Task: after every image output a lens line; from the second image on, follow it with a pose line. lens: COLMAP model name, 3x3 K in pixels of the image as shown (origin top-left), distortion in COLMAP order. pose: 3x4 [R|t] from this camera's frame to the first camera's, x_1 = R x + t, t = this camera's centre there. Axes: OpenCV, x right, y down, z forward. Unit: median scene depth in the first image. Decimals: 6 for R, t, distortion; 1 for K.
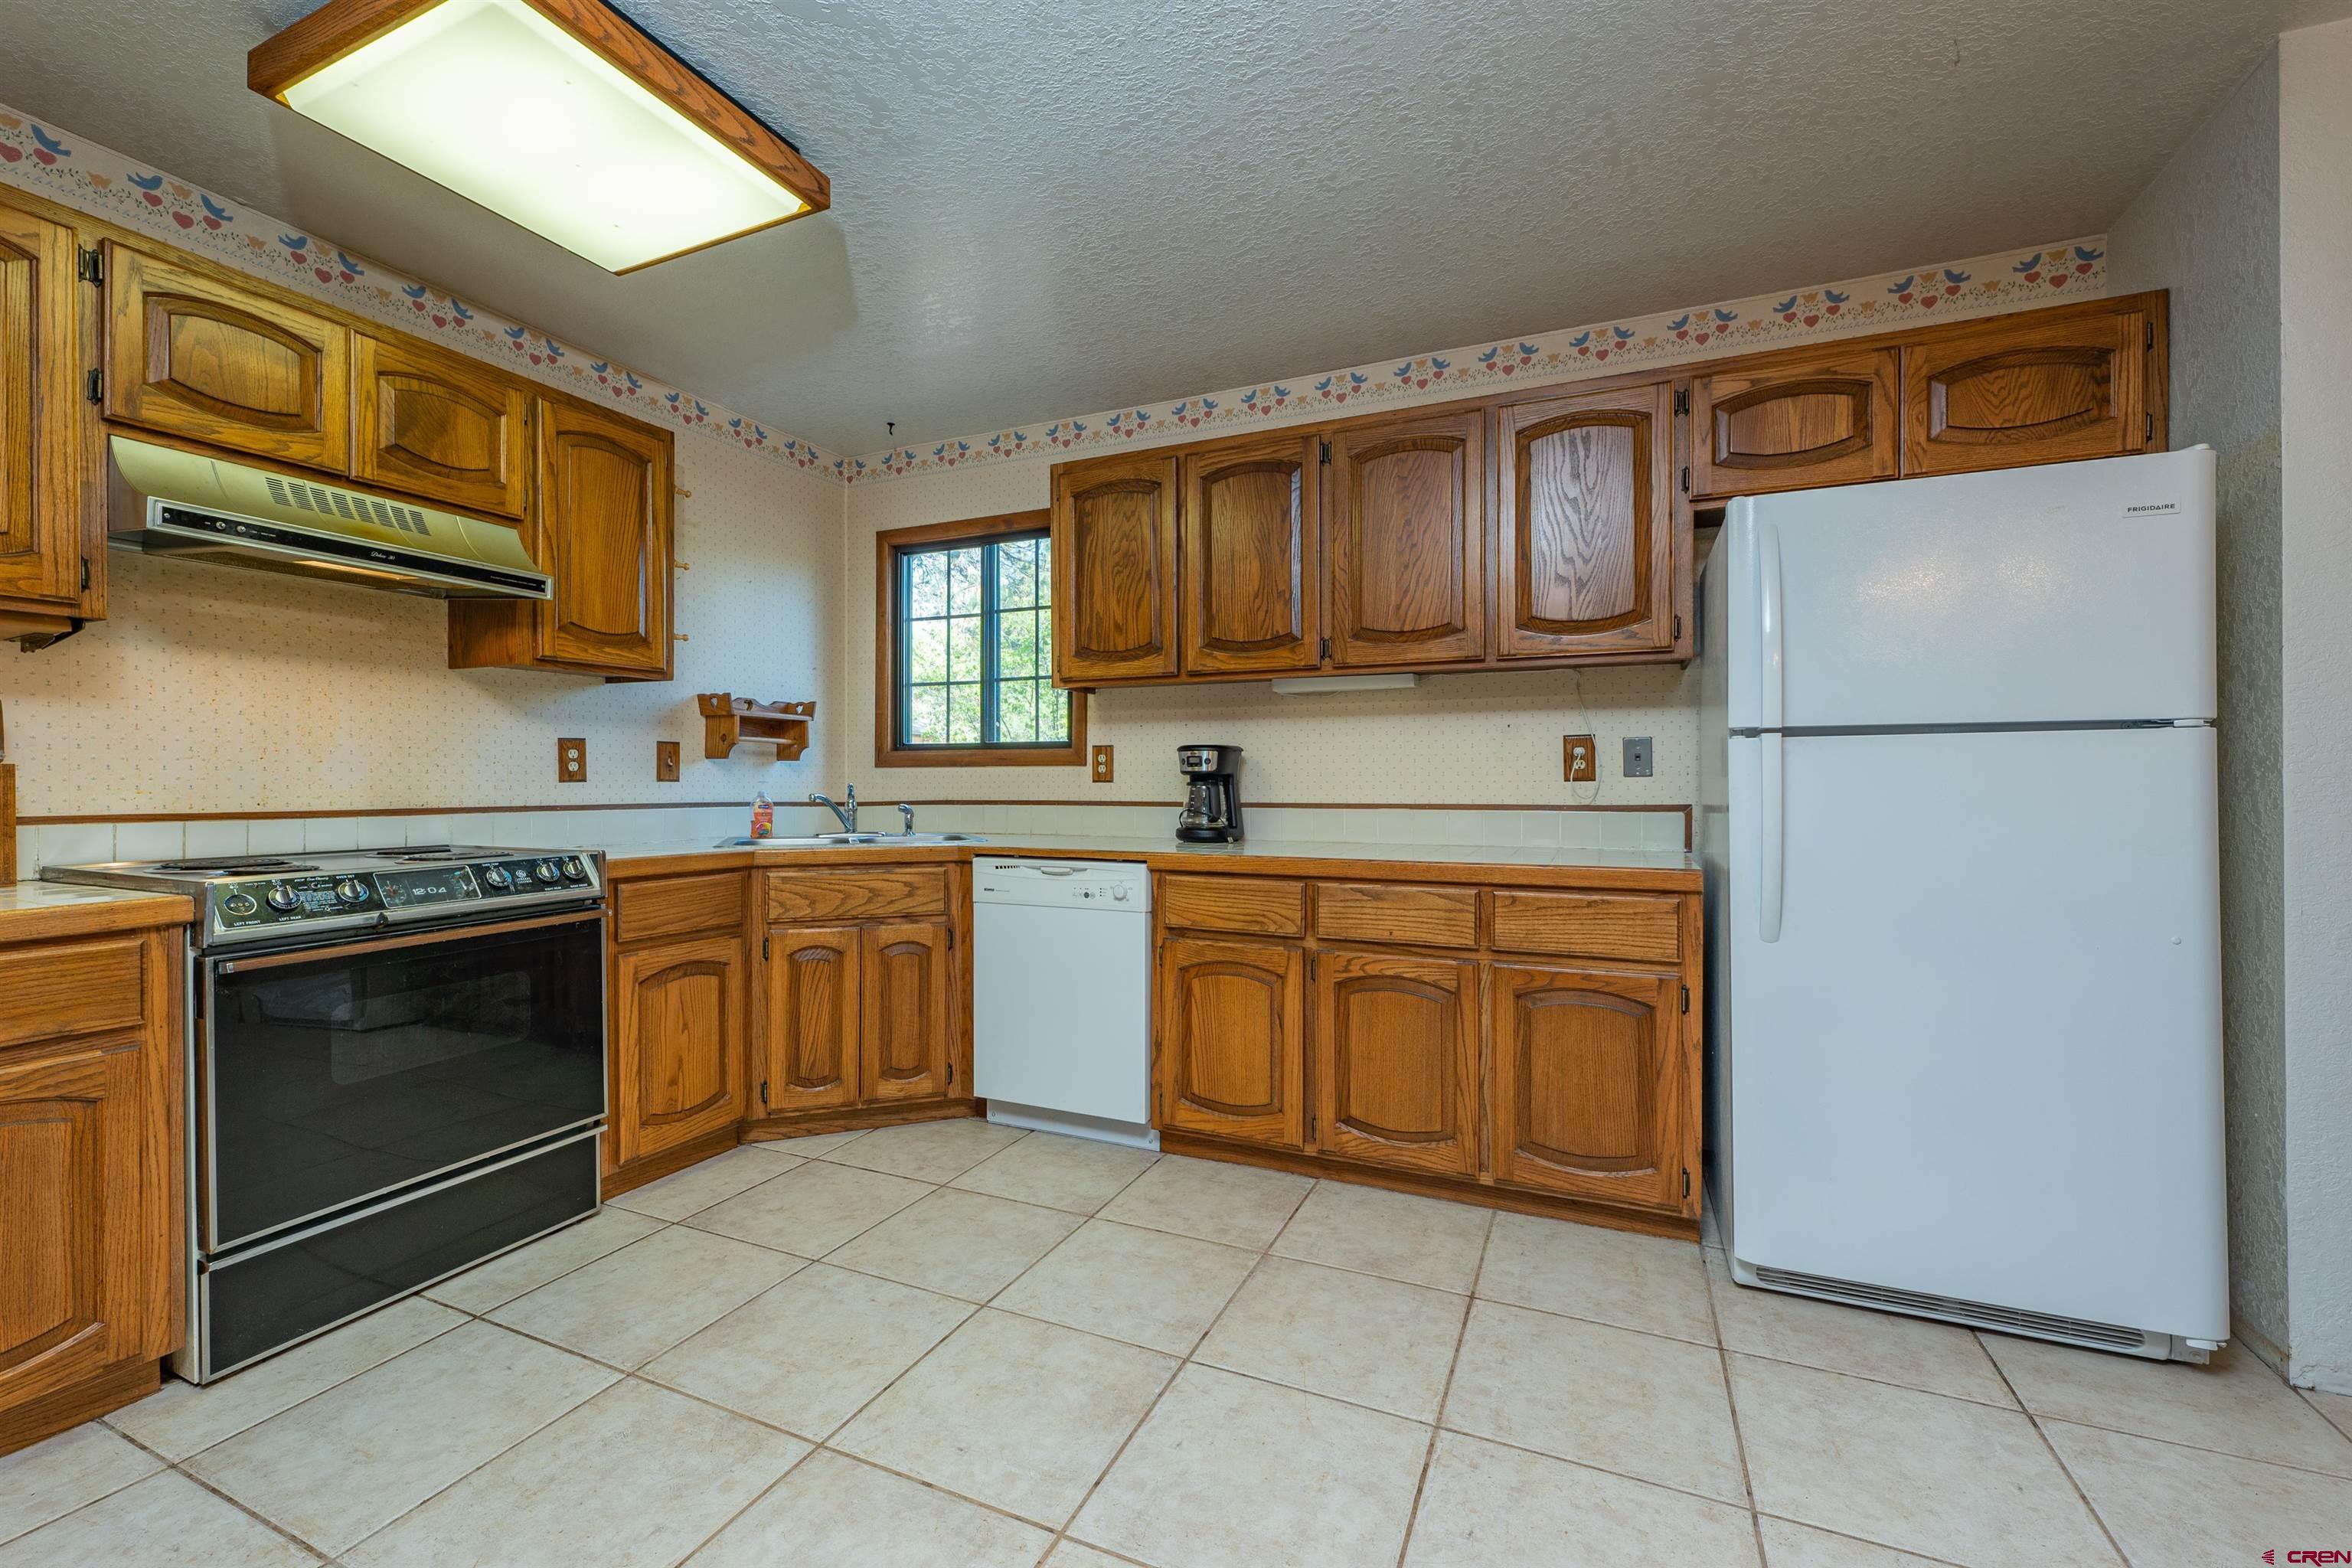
lens RADIAL K [[967.2, 0, 1184.8], [0, 967.2, 779.7], [0, 0, 1]] dist [0.001332, 0.000021]
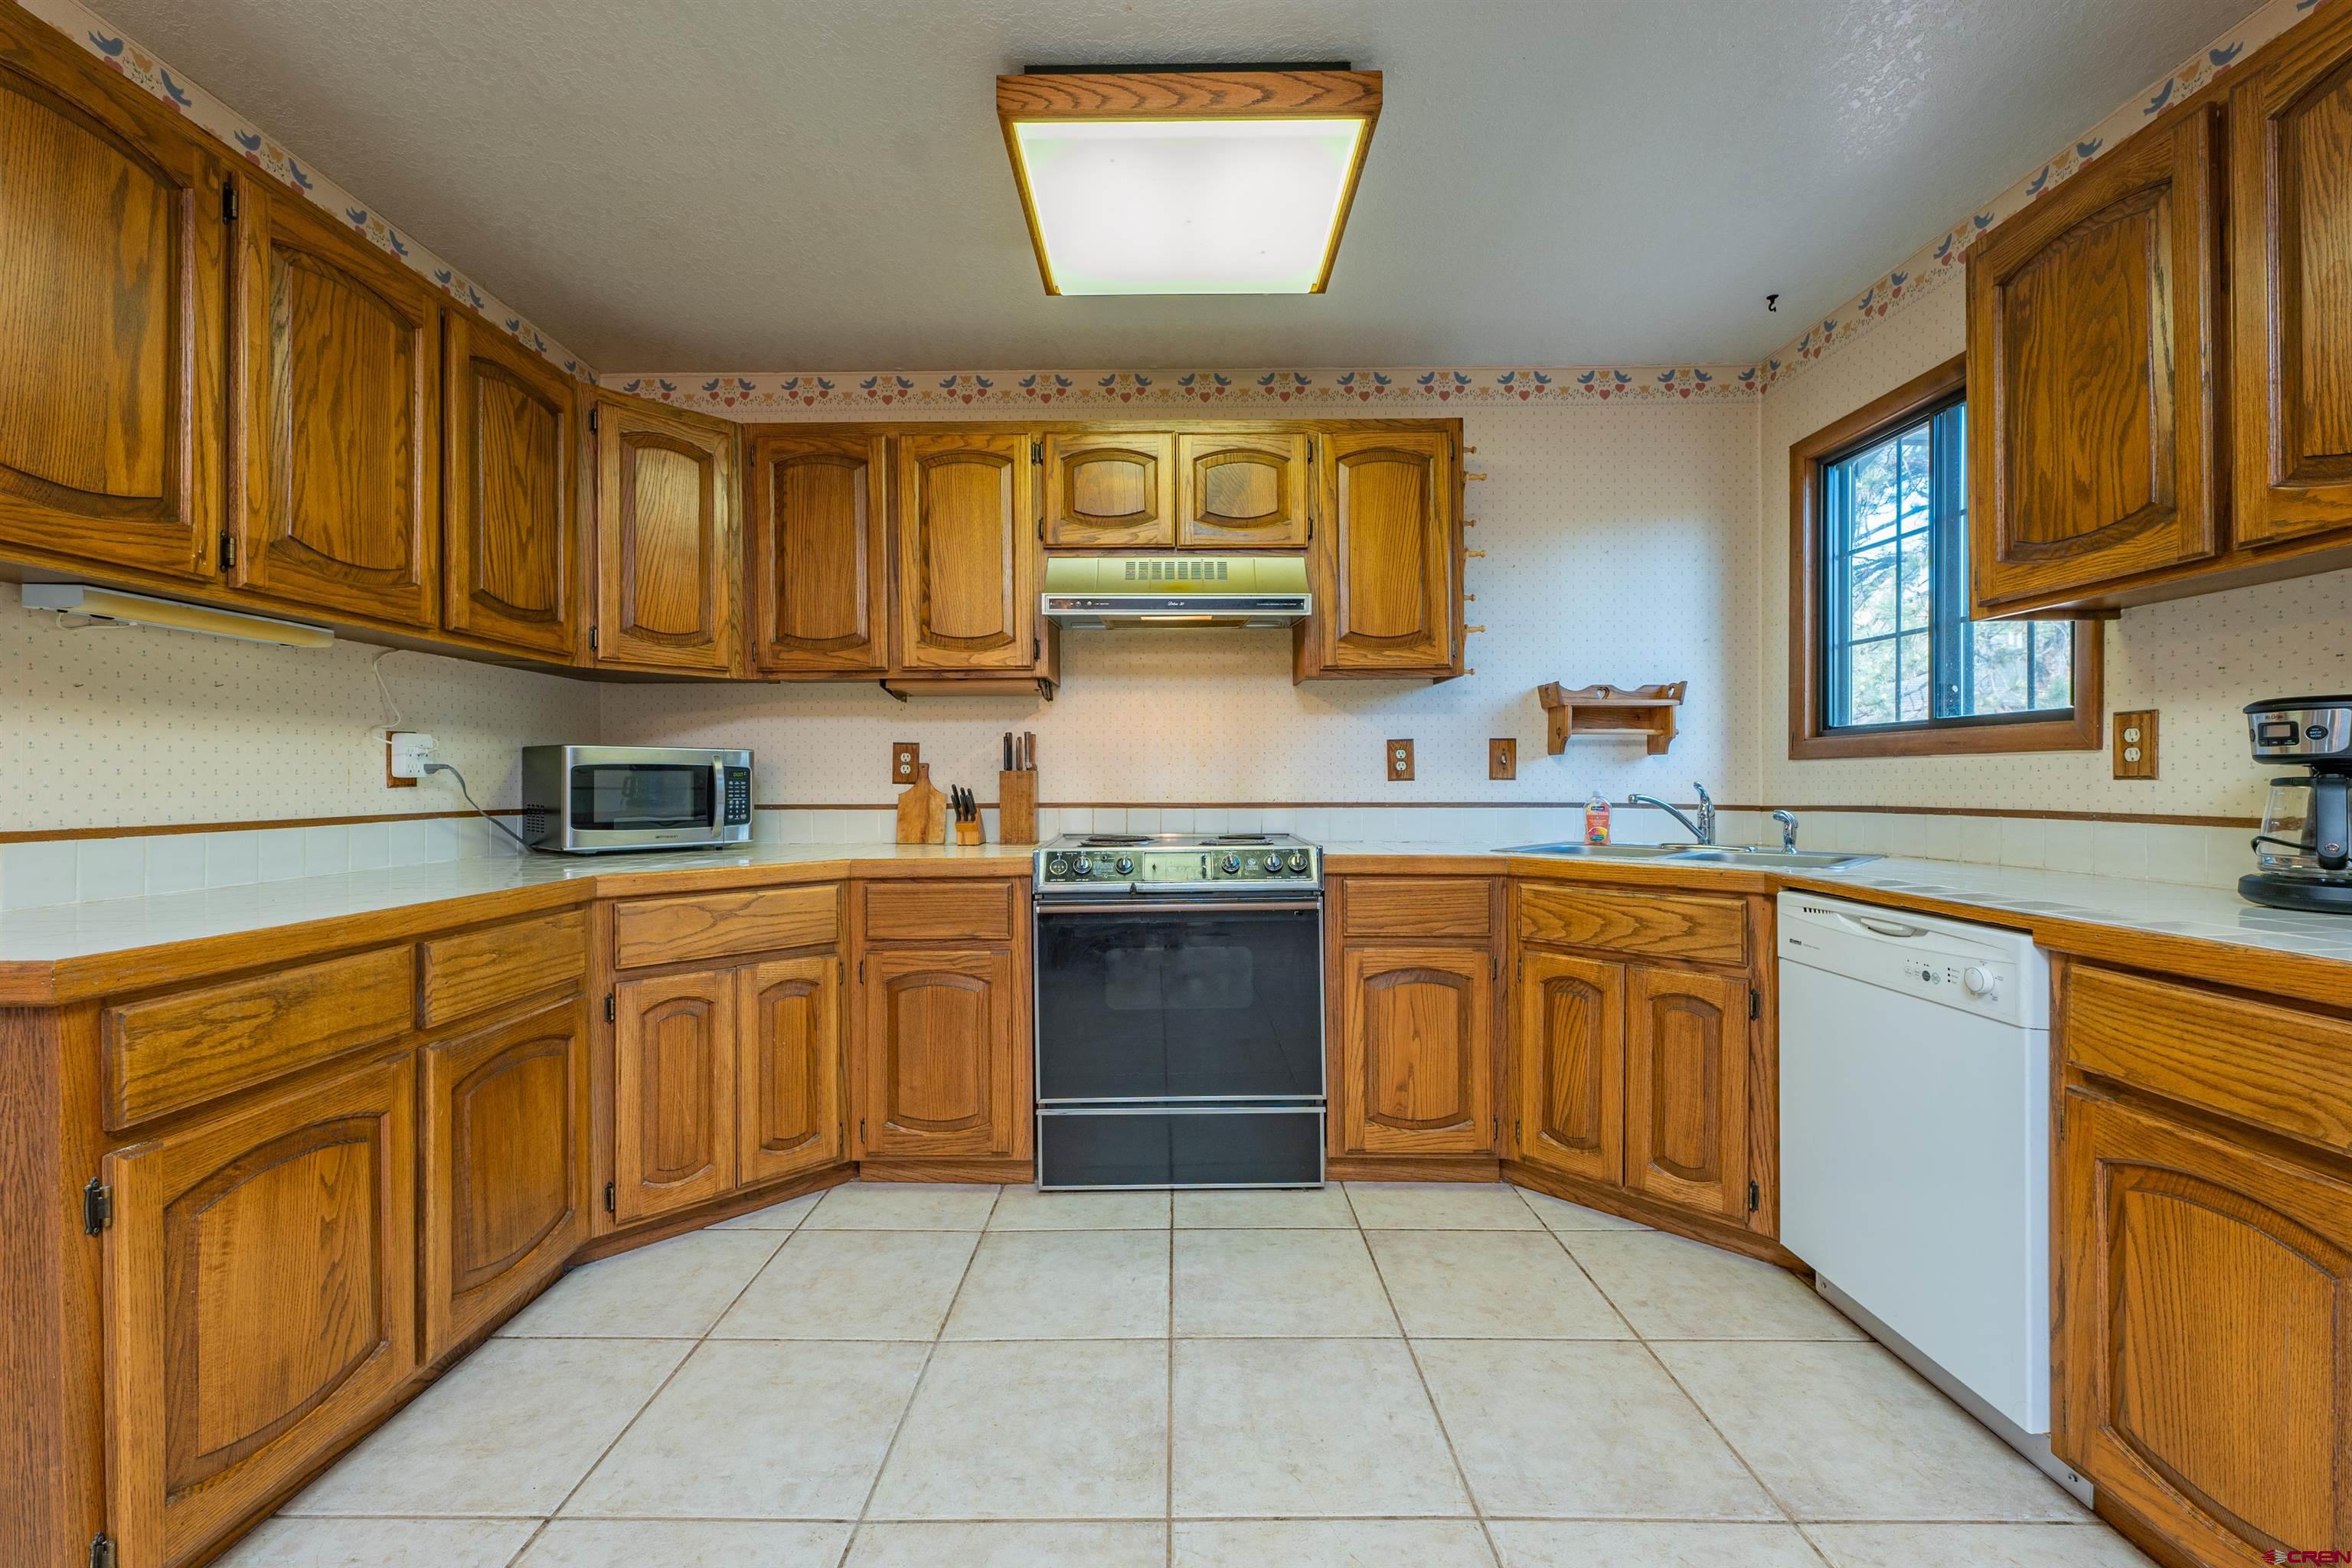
lens RADIAL K [[967.2, 0, 1172.7], [0, 967.2, 780.5], [0, 0, 1]] dist [0.001332, 0.000021]
pose [[0.395700, -0.001449, -0.918379, 0.248731], [0.004157, 0.999991, 0.000213, 0.001205], [0.918371, -0.003901, 0.395702, 0.359924]]
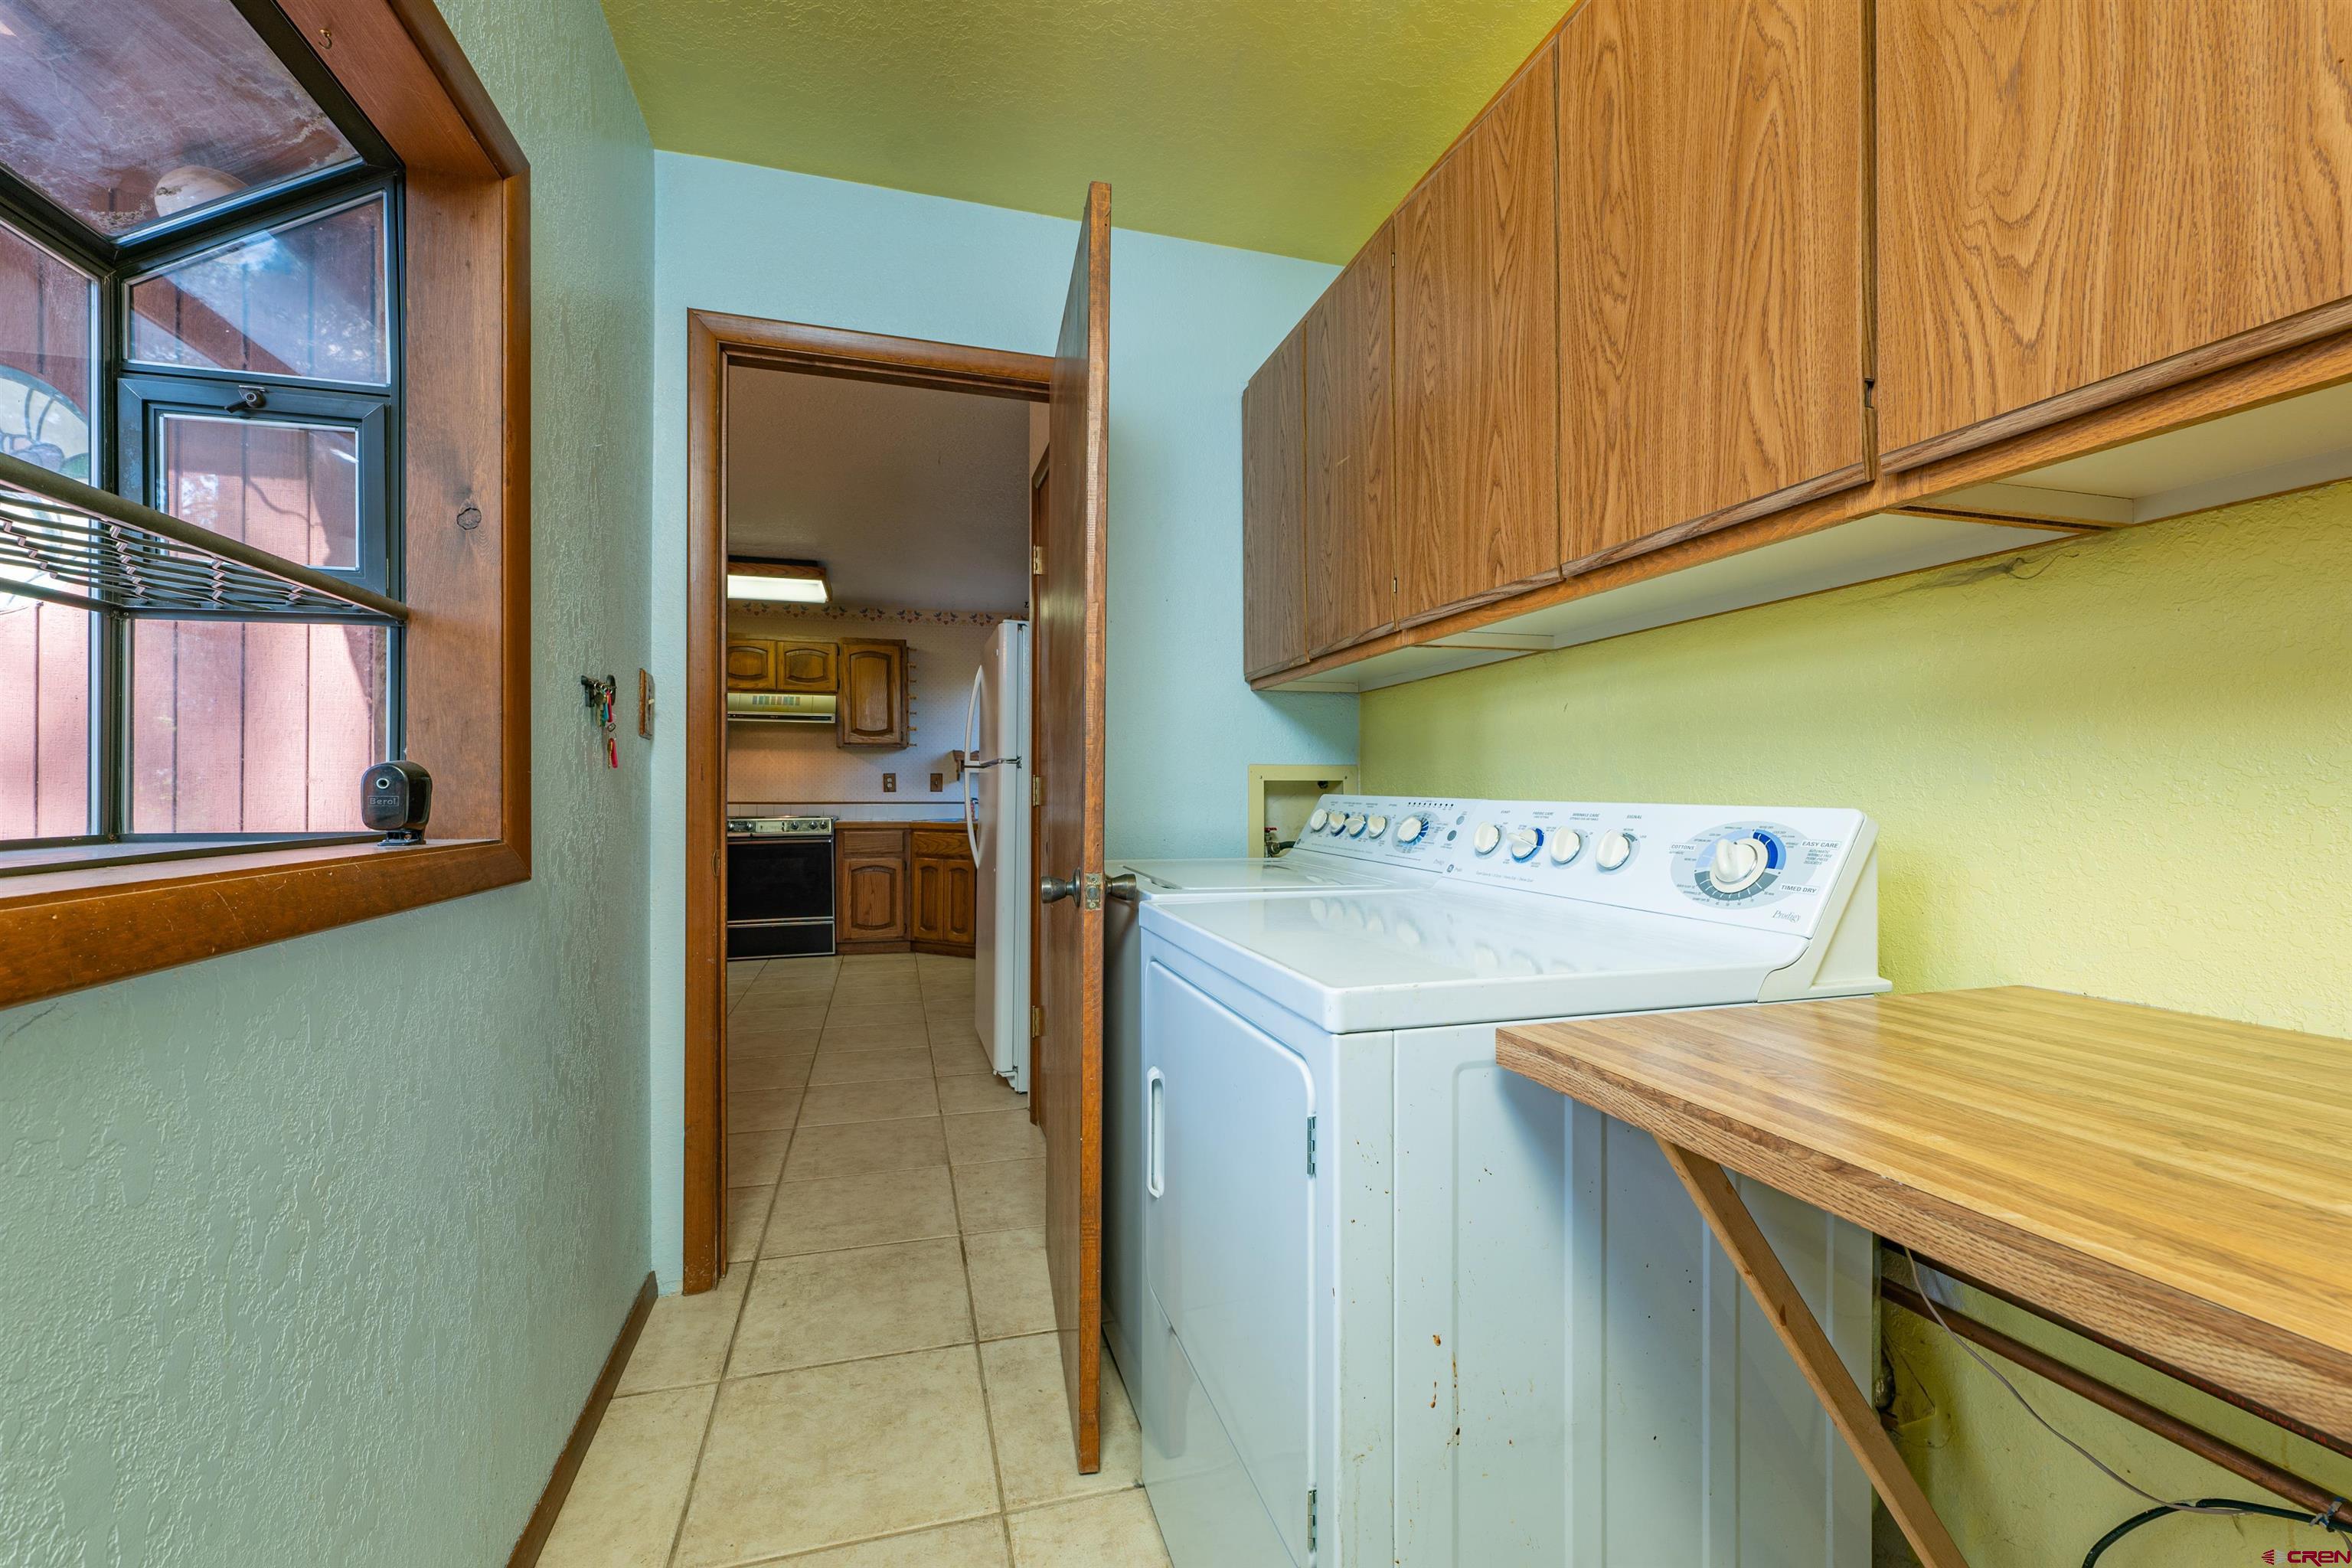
lens RADIAL K [[967.2, 0, 1188.5], [0, 967.2, 787.6], [0, 0, 1]] dist [0.001332, 0.000021]
pose [[0.647850, -0.004501, -0.761755, 1.697373], [0.001970, 0.999989, -0.004233, 0.004022], [0.761765, 0.001242, 0.647852, 0.020599]]
